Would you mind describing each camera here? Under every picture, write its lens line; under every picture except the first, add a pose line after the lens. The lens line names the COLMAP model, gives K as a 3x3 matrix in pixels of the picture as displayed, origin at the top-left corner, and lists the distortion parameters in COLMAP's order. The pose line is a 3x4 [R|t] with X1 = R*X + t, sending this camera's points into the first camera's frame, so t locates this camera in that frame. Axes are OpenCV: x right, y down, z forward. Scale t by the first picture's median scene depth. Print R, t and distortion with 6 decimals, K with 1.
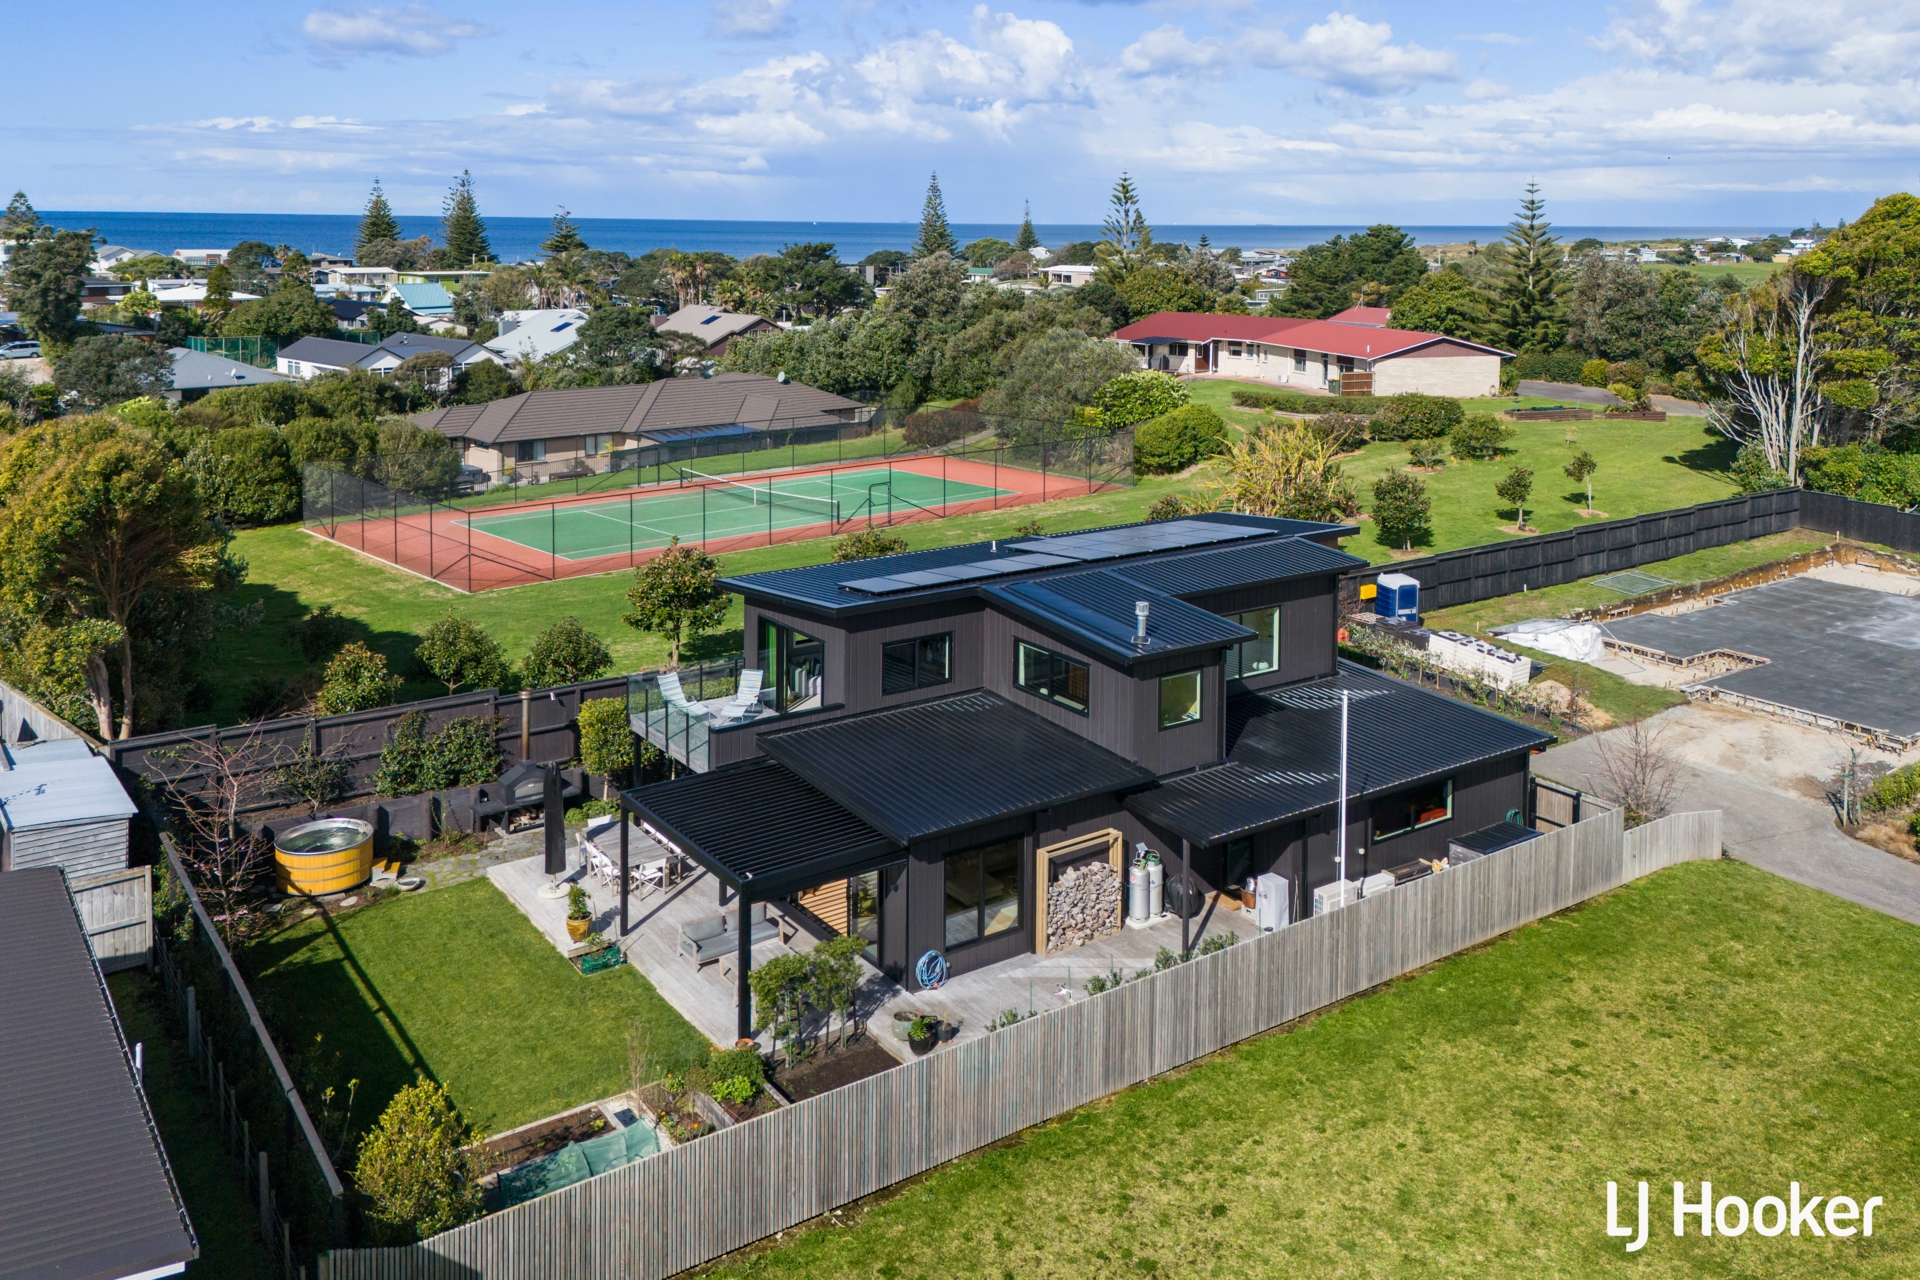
lens RADIAL K [[1534.4, 0, 959.6], [0, 1534.4, 599.4], [0, 0, 1]] dist [0.081780, -0.000285]
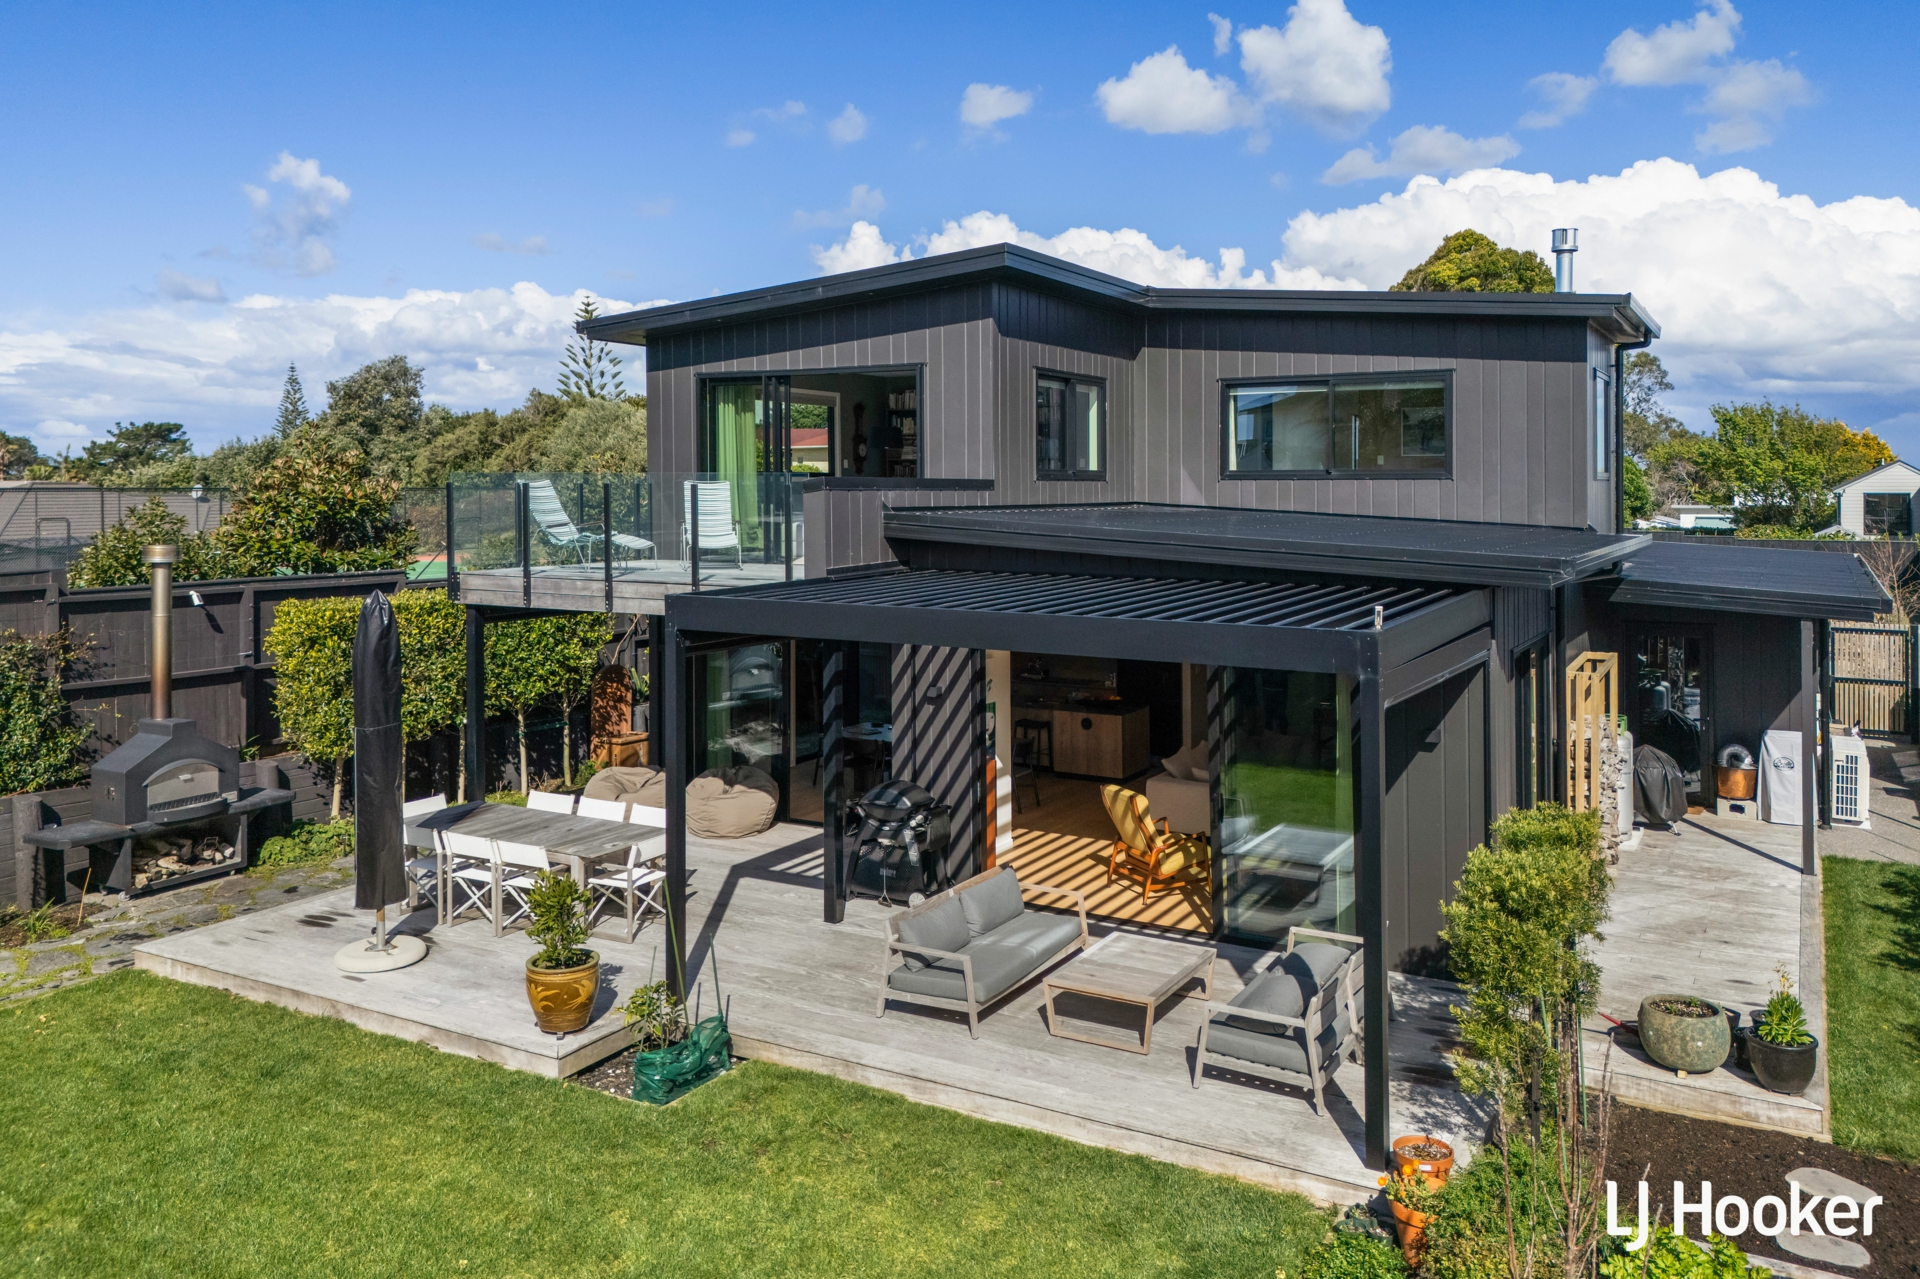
lens RADIAL K [[1472.1, 0, 960.0], [0, 1472.1, 639.5], [0, 0, 1]] dist [0.030305, -0.005982]
pose [[0.904266, -0.055244, 0.423381, -0.251228], [0.112420, 0.987411, -0.111269, 0.149293], [-0.411904, 0.148213, 0.899093, 0.539287]]
